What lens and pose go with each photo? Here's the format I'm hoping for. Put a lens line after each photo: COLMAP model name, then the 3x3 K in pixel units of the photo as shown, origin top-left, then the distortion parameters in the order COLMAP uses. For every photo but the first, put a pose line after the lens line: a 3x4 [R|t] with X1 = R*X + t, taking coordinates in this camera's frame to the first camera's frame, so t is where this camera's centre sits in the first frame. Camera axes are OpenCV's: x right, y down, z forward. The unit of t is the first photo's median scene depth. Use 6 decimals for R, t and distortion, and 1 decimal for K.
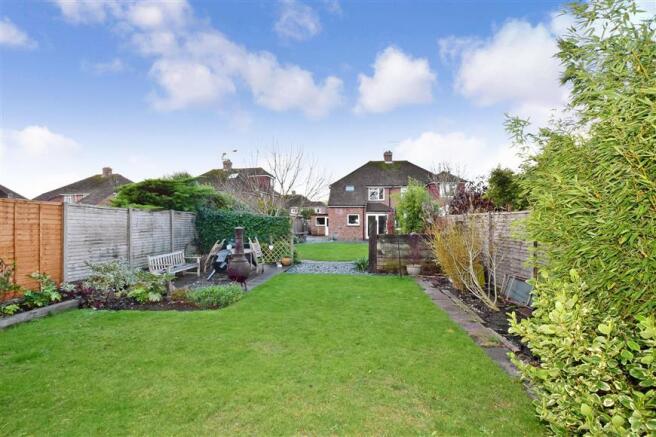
lens RADIAL K [[300.0, 0, 328.0], [0, 300.0, 218.5], [0, 0, 1]] dist [-0.023942, -0.000030]
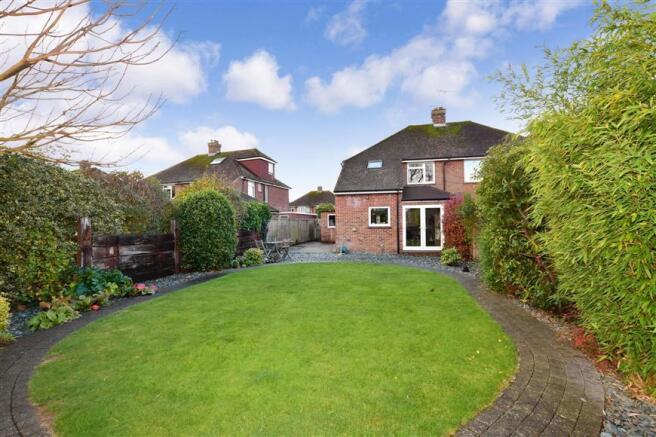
lens RADIAL K [[300.0, 0, 328.0], [0, 300.0, 218.5], [0, 0, 1]] dist [-0.023942, -0.000030]
pose [[0.989353, -0.020670, -0.144062, 0.064240], [0.020352, 0.999786, -0.003679, 0.007575], [0.144107, 0.000708, 0.989562, 0.394388]]
